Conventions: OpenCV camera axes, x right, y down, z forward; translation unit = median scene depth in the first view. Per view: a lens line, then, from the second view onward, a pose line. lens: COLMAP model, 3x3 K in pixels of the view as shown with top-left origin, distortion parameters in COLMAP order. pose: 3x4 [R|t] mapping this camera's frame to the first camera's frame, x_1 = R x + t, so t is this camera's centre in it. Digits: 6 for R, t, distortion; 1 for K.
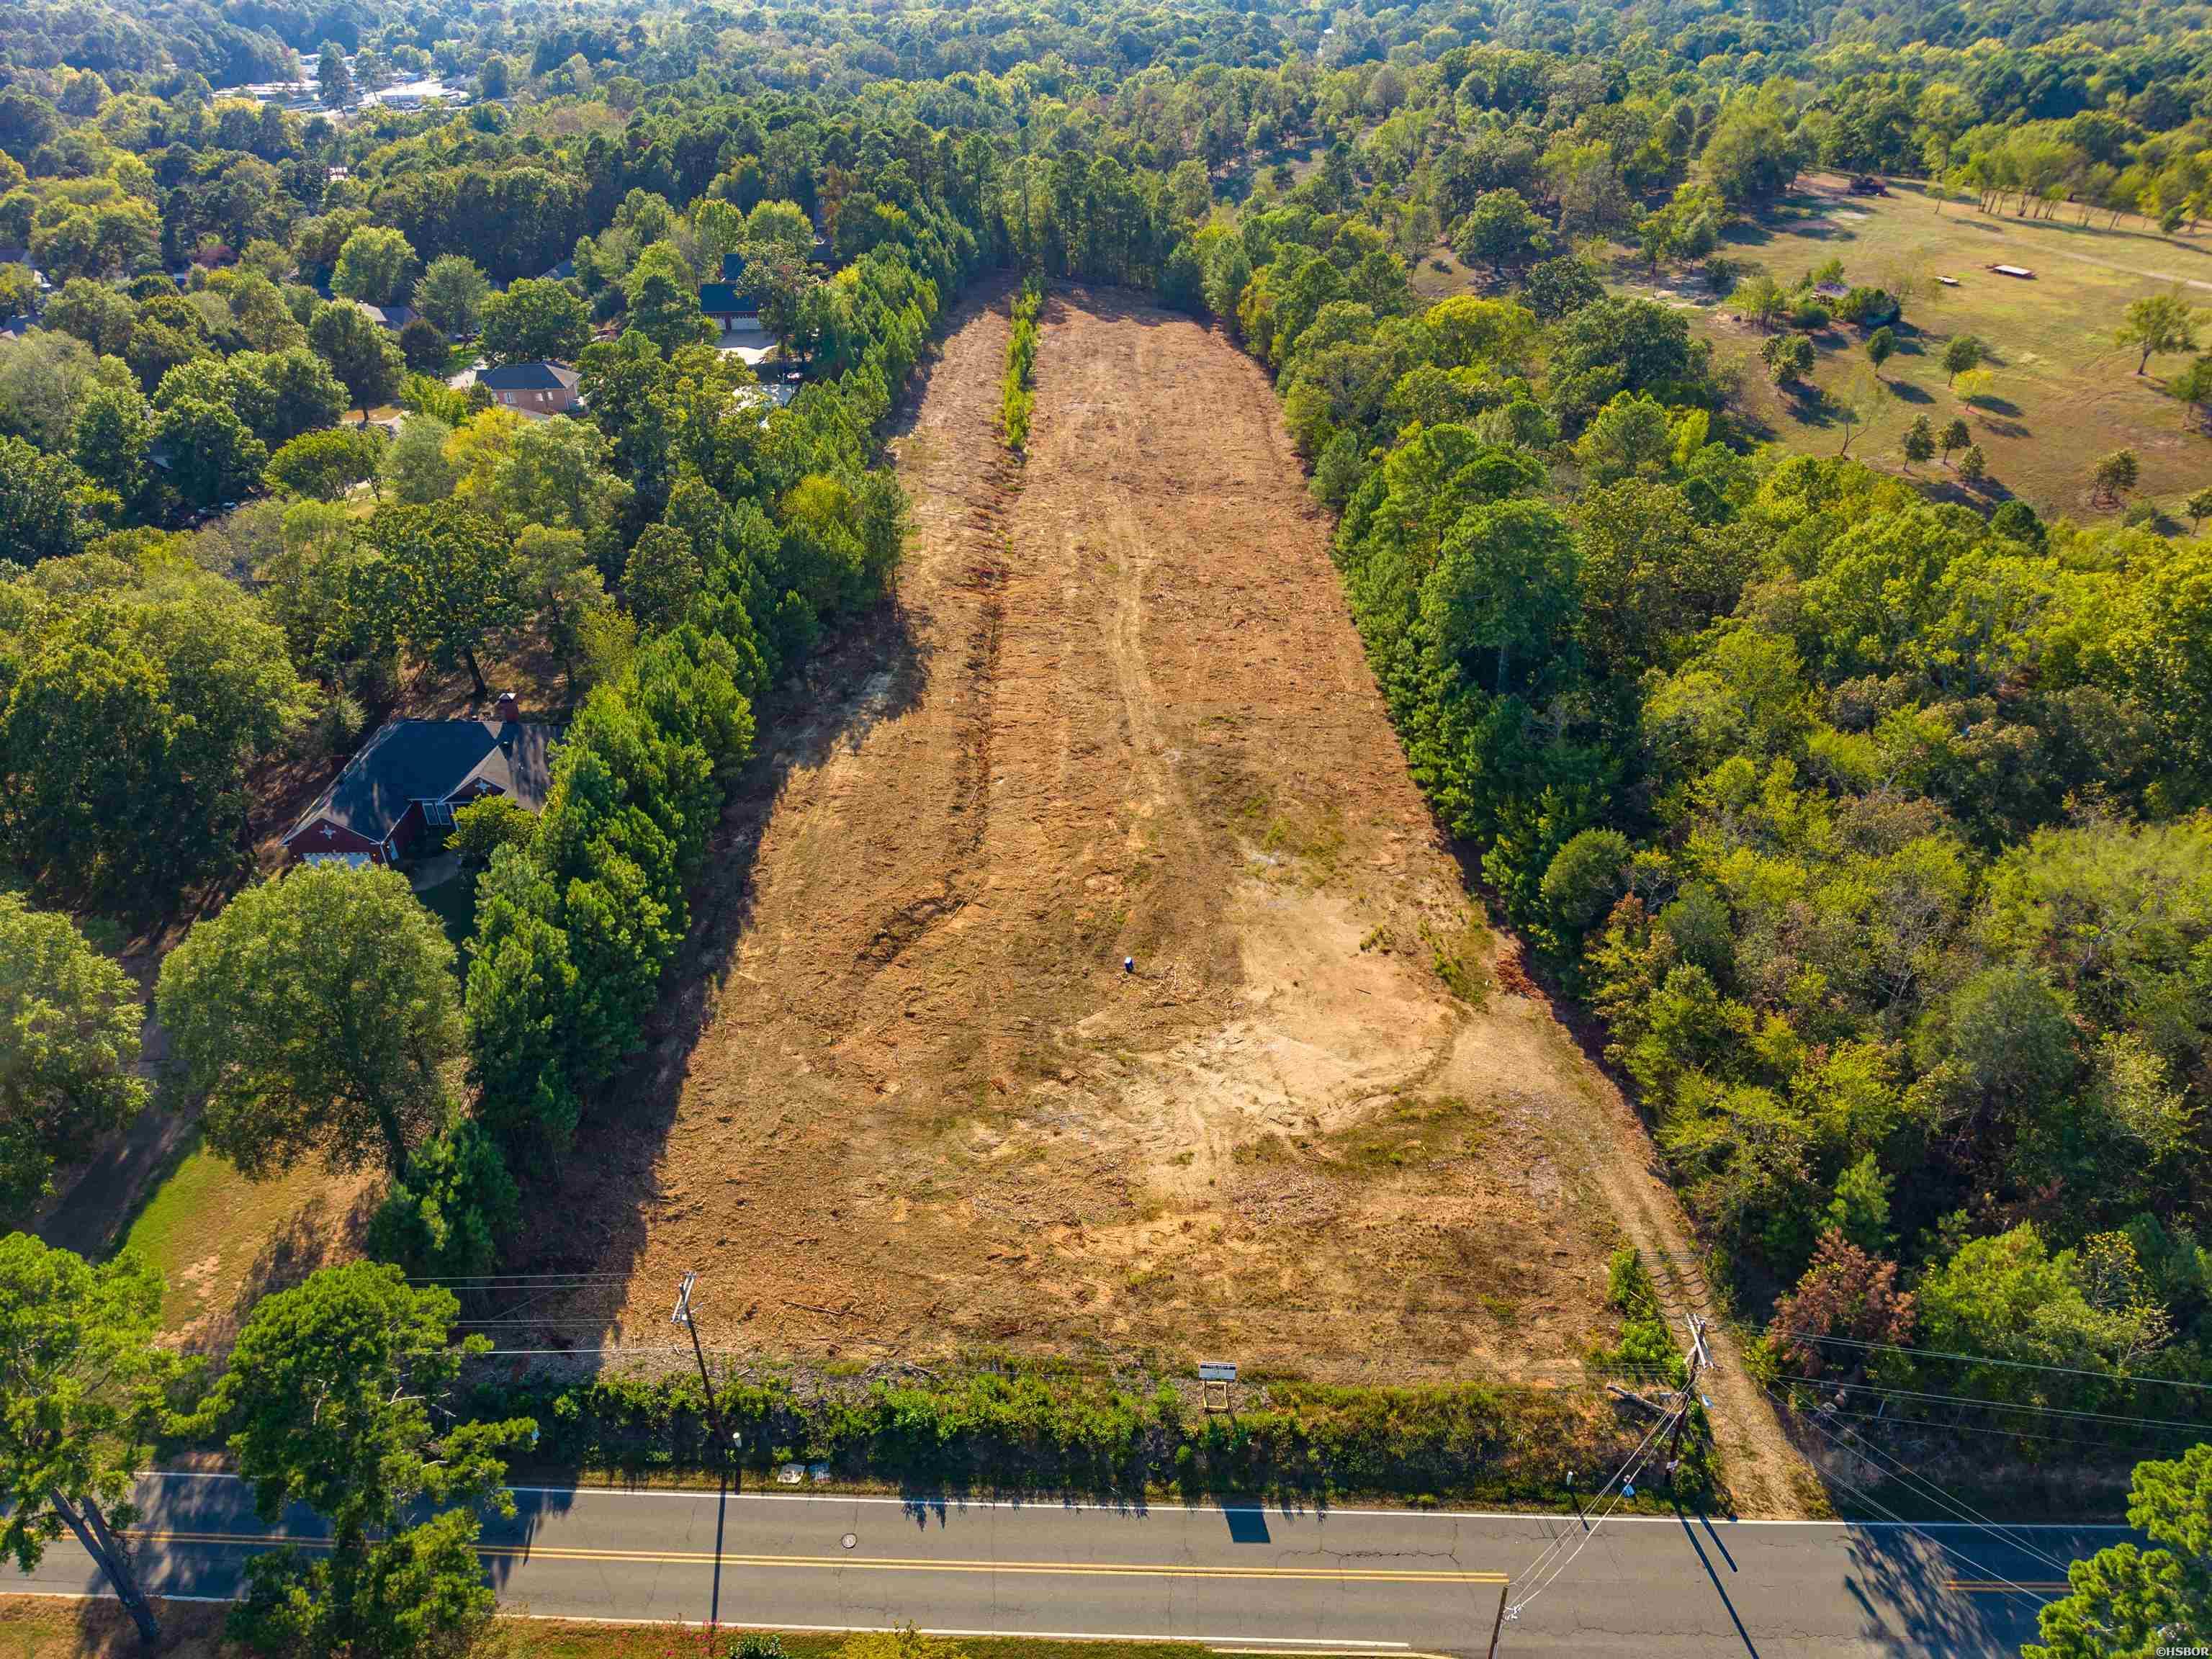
lens RADIAL K [[1477.0, 0, 1104.0], [0, 1477.0, 836.8], [0, 0, 1]] dist [0.027186, -0.027807]
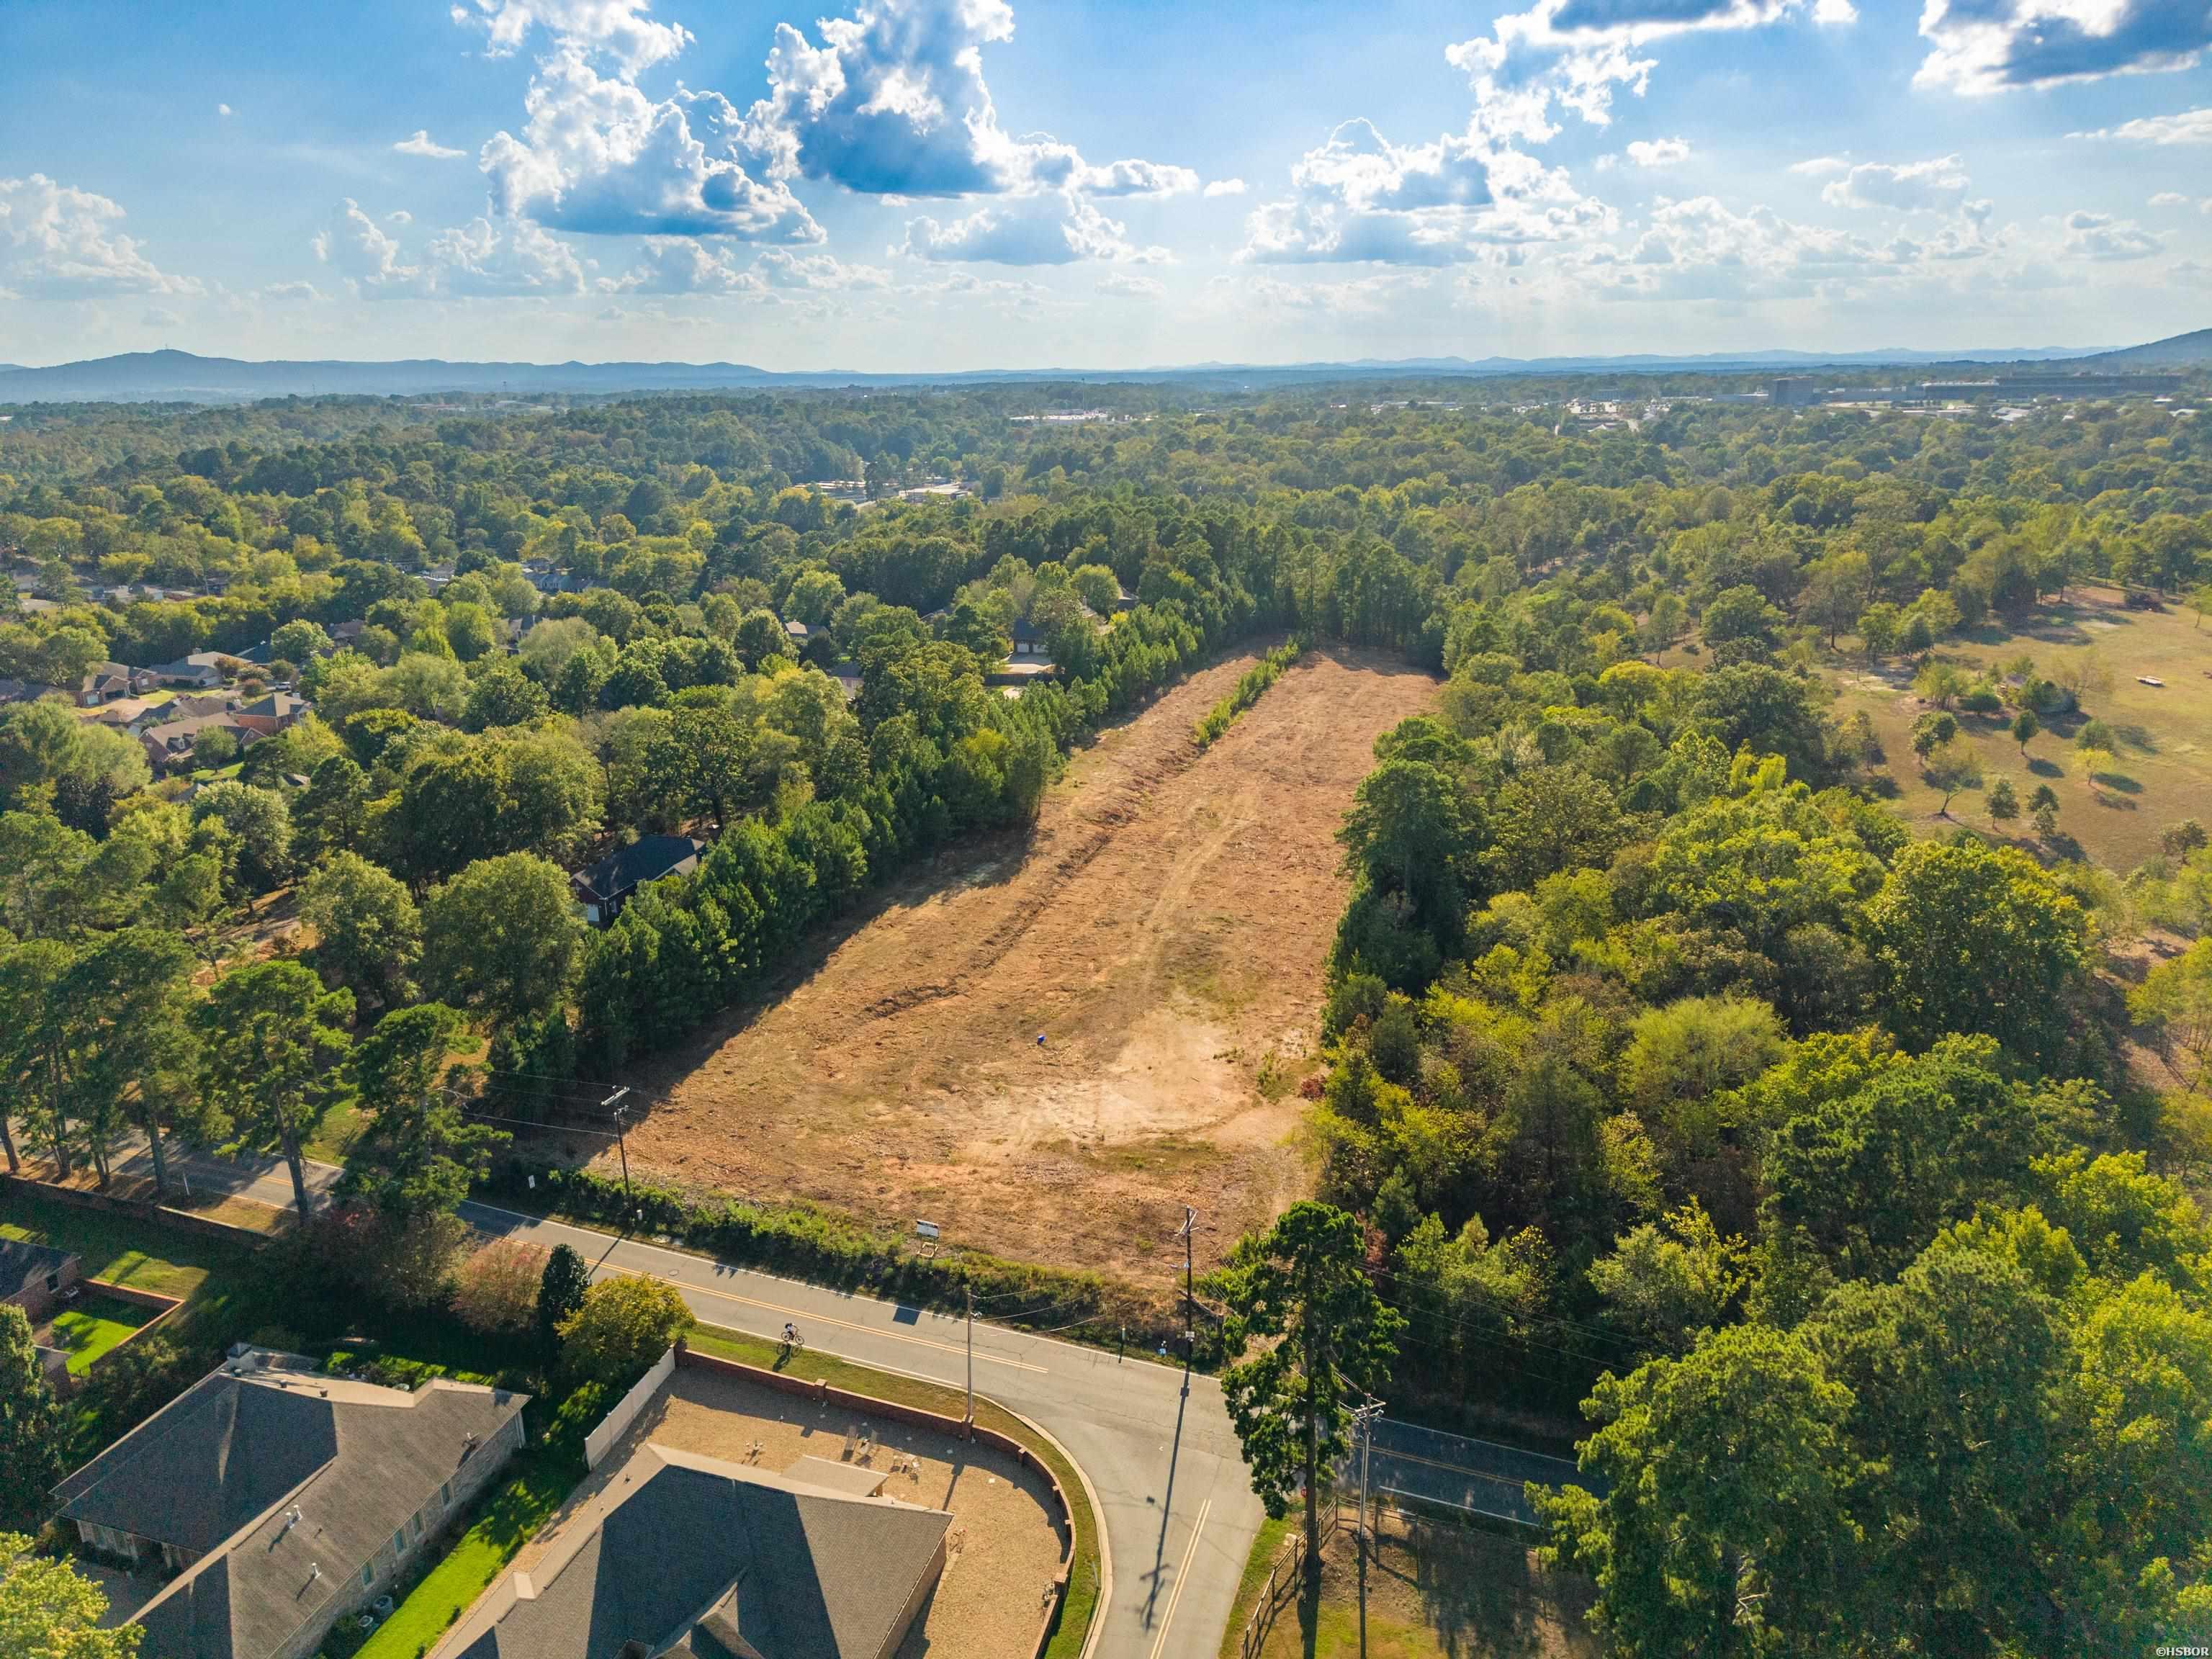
lens RADIAL K [[1477.0, 0, 1104.0], [0, 1477.0, 836.8], [0, 0, 1]] dist [0.027186, -0.027807]
pose [[0.950989, 0.097019, -0.293612, 0.238552], [-0.165648, 0.961612, -0.218777, 0.101351], [0.261115, 0.256690, 0.930553, -0.167968]]
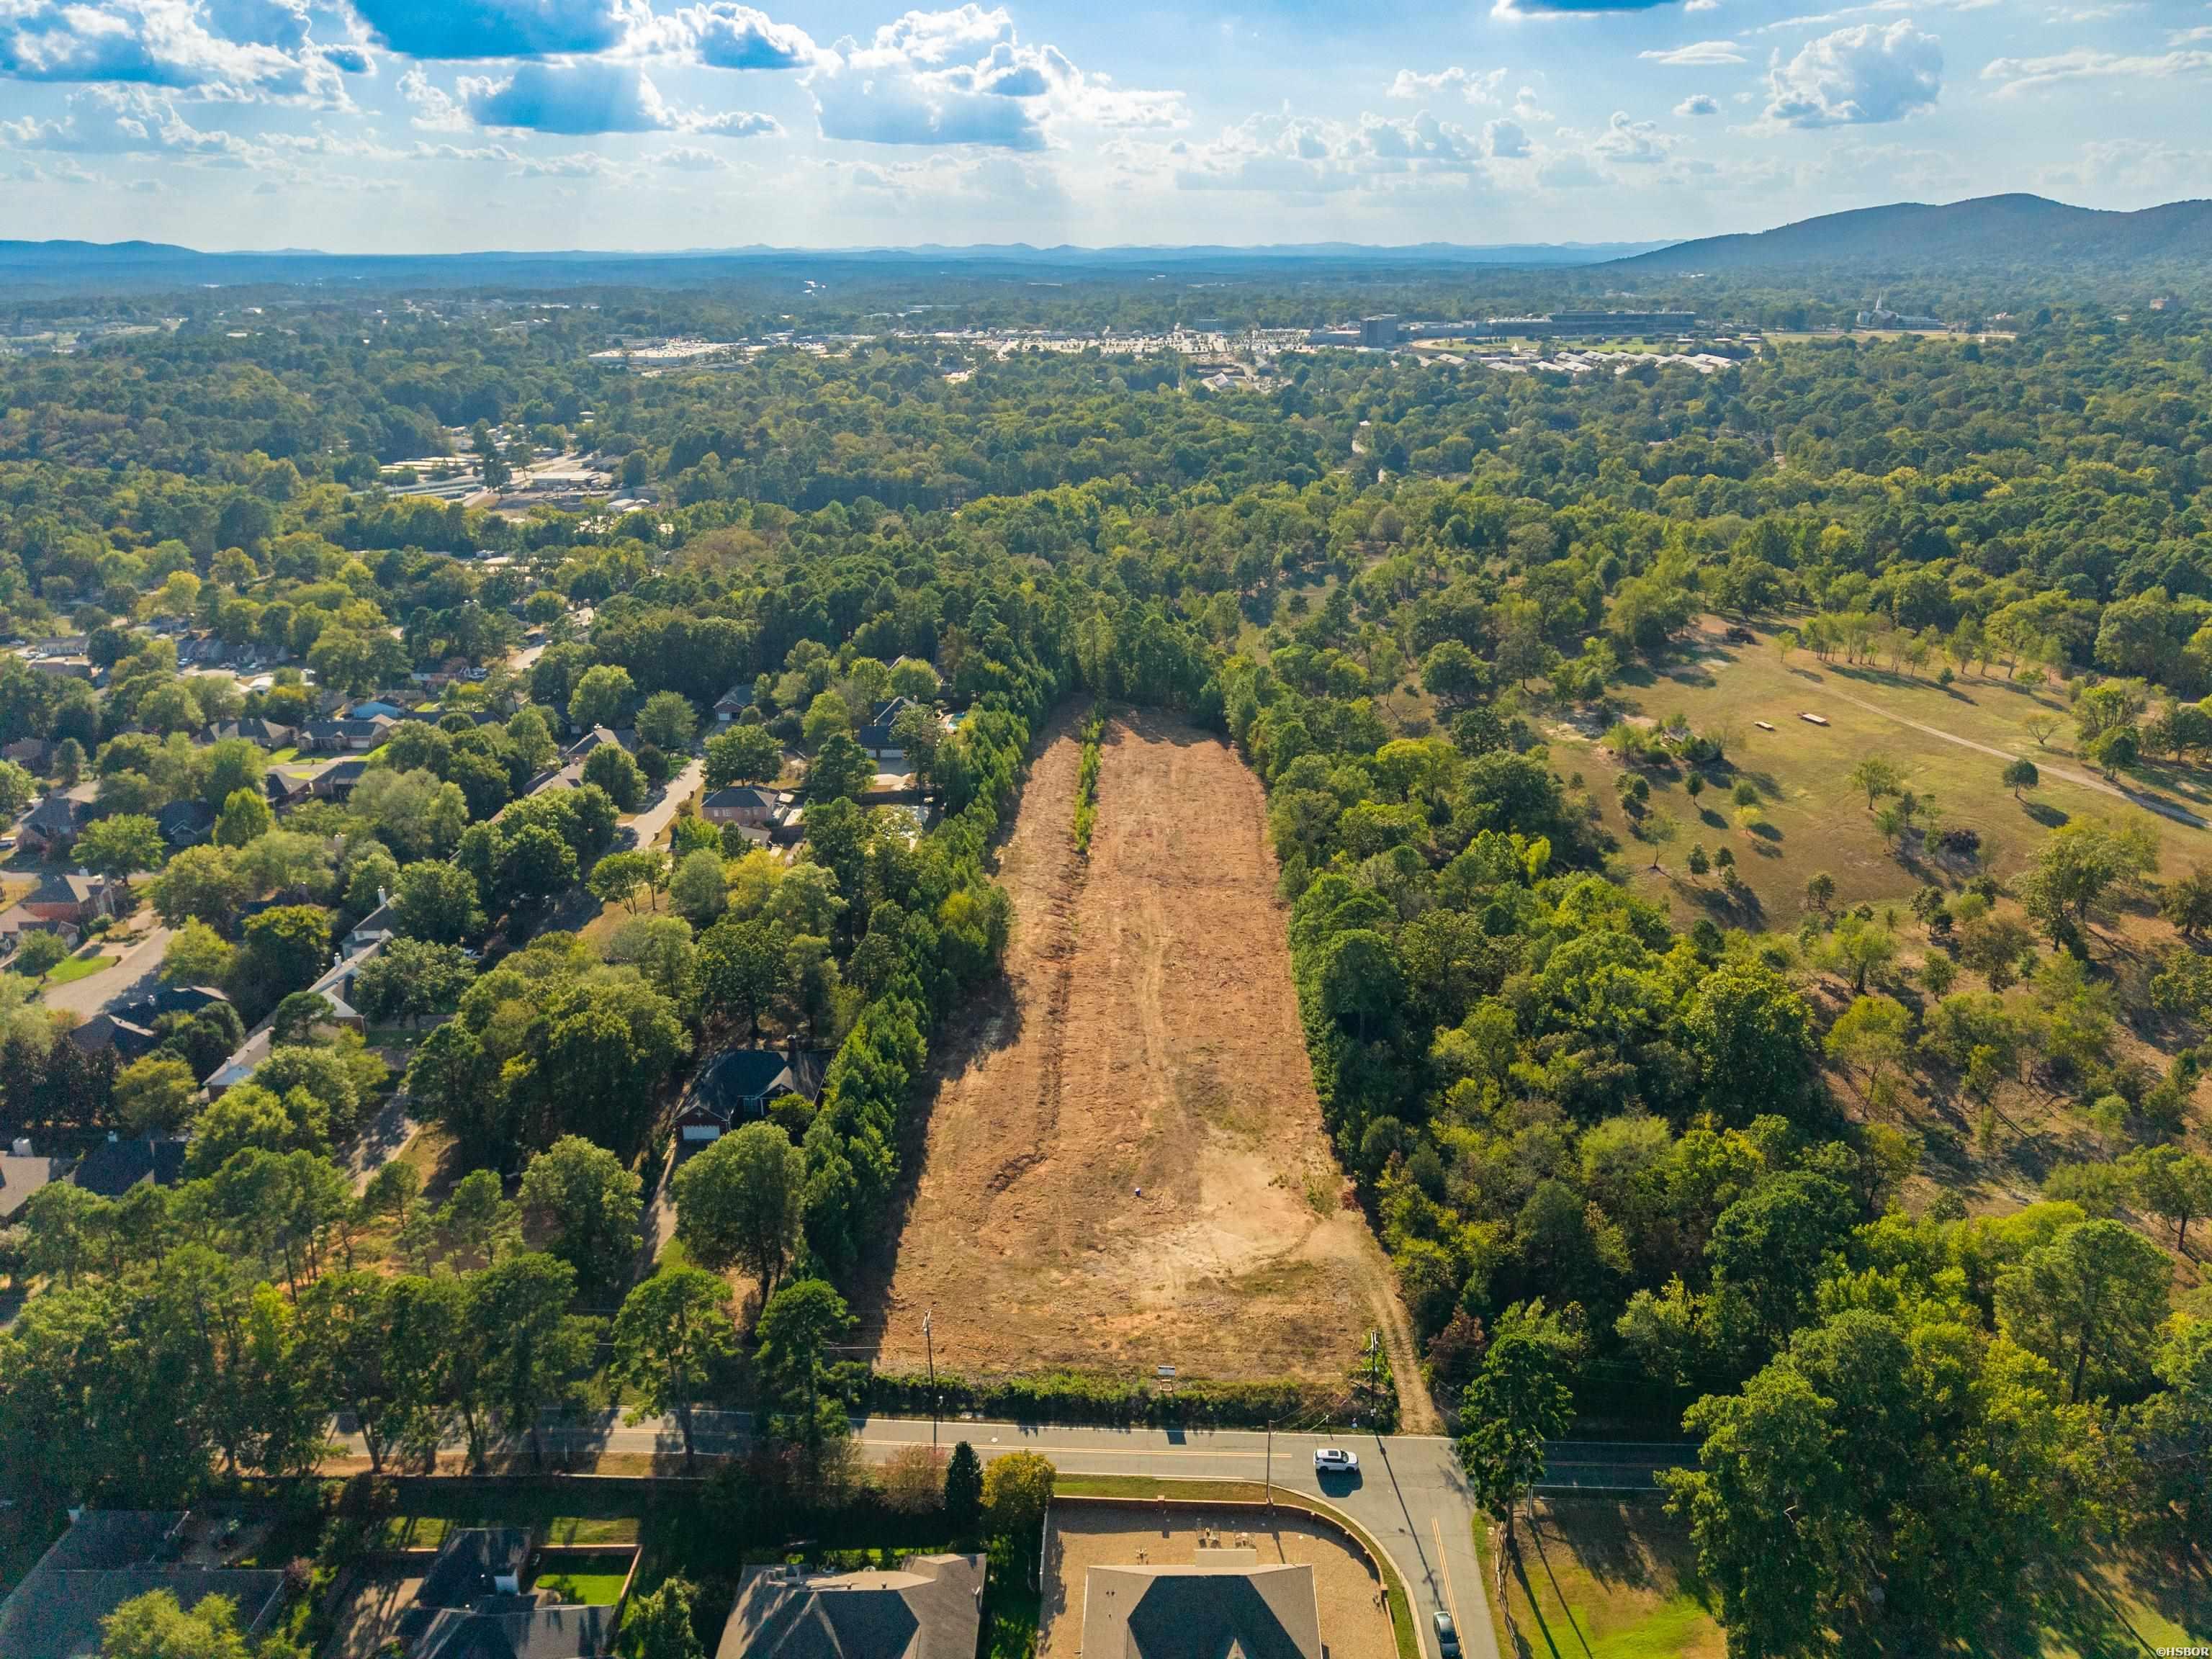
lens RADIAL K [[1588.2, 0, 1186.4], [0, 1588.2, 762.4], [0, 0, 1]] dist [0.035848, -0.043917]
pose [[0.999883, 0.011871, 0.009598, 0.026634], [-0.009191, 0.970128, -0.242420, 0.024956], [-0.012190, 0.242304, 0.970124, -0.525570]]
